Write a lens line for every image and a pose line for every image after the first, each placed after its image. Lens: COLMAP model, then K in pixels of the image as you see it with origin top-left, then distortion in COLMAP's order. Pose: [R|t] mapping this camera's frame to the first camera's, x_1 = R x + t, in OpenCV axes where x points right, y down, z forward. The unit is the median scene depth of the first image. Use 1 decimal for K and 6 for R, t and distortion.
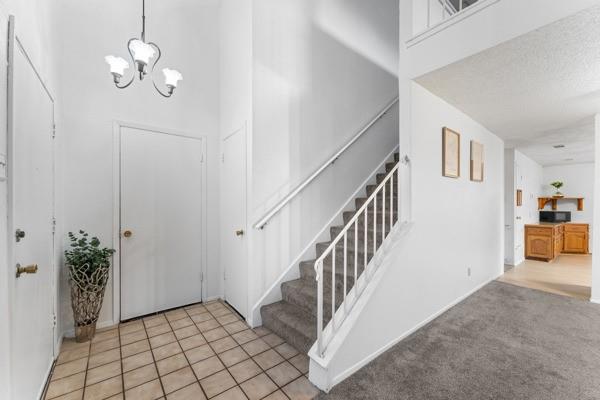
lens RADIAL K [[236.9, 0, 296.9], [0, 236.9, 202.1], [0, 0, 1]] dist [-0.000120, -0.000096]
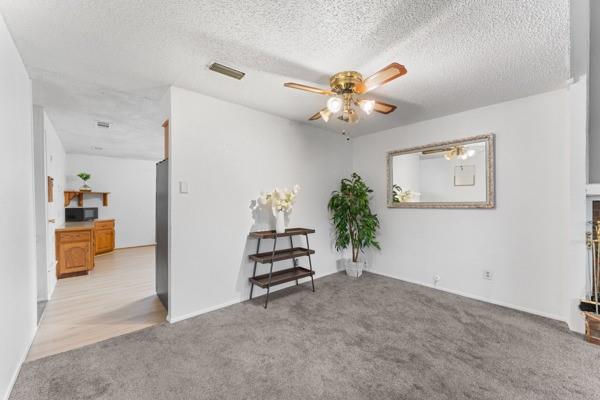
lens RADIAL K [[236.9, 0, 296.9], [0, 236.9, 202.1], [0, 0, 1]] dist [-0.000120, -0.000096]
pose [[-0.062800, -0.014519, 0.997920, 0.518737], [-0.006685, 0.999878, 0.014127, 0.004298], [-0.998004, -0.005784, -0.062890, 0.757847]]
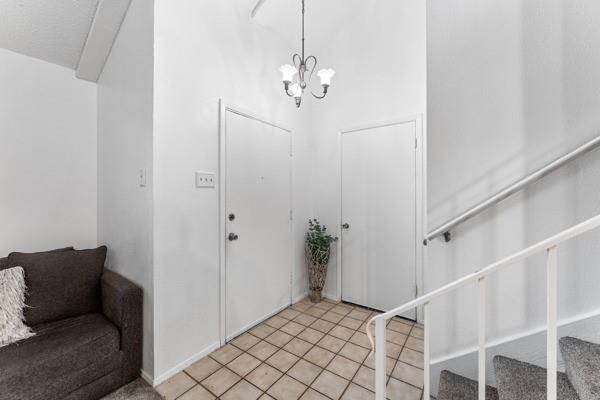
lens RADIAL K [[241.7, 0, 298.6], [0, 241.7, 194.7], [0, 0, 1]] dist [-0.000663, -0.000161]
pose [[0.275522, -0.015932, -0.961163, 0.332263], [0.007091, 0.999869, -0.014541, -0.000354], [0.961268, -0.002809, 0.275599, 0.450337]]
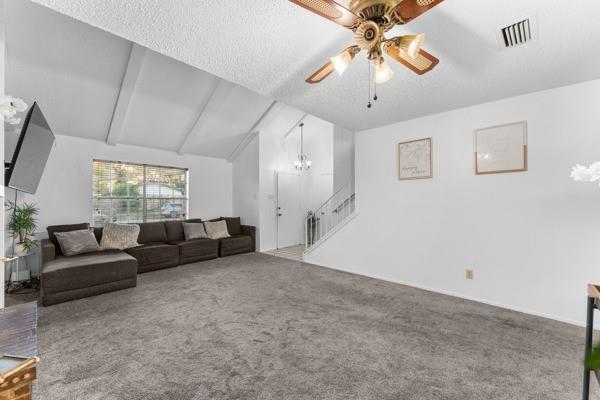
lens RADIAL K [[236.9, 0, 296.9], [0, 236.9, 202.1], [0, 0, 1]] dist [-0.000120, -0.000096]
pose [[0.160931, -0.007783, -0.986935, 1.931726], [0.007834, 0.999947, -0.006608, 0.017567], [0.986935, -0.006668, 0.160984, 0.244874]]
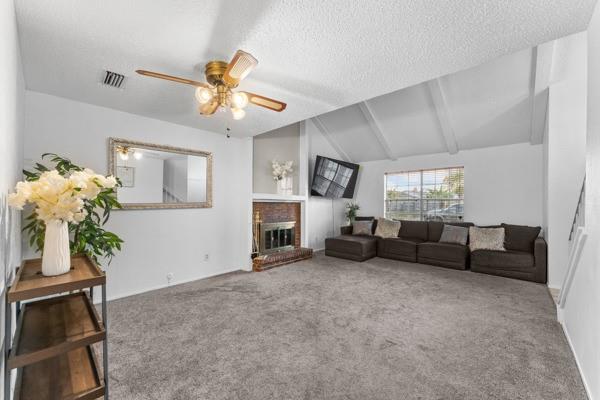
lens RADIAL K [[236.9, 0, 296.9], [0, 236.9, 202.1], [0, 0, 1]] dist [-0.000120, -0.000096]
pose [[-0.986784, -0.010509, -0.161701, 1.280023], [-0.009117, 0.999915, -0.009348, 0.018746], [0.161785, -0.007750, -0.986796, 1.377481]]
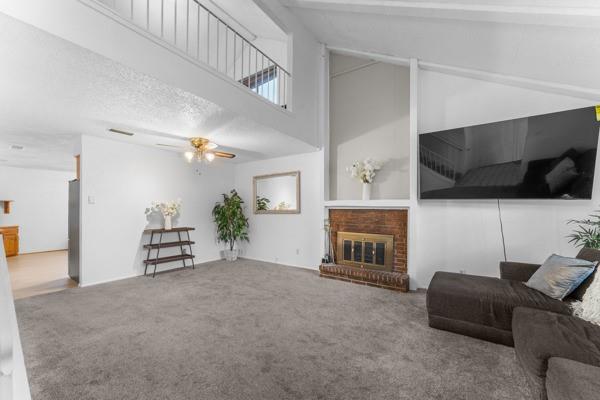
lens RADIAL K [[239.8, 0, 297.2], [0, 239.8, 210.9], [0, 0, 1]] dist [-0.000704, -0.000075]
pose [[-0.303303, -0.014718, 0.952781, -0.325384], [-0.010600, 0.999871, 0.012071, -0.000690], [-0.952835, -0.006438, -0.303420, 0.379019]]
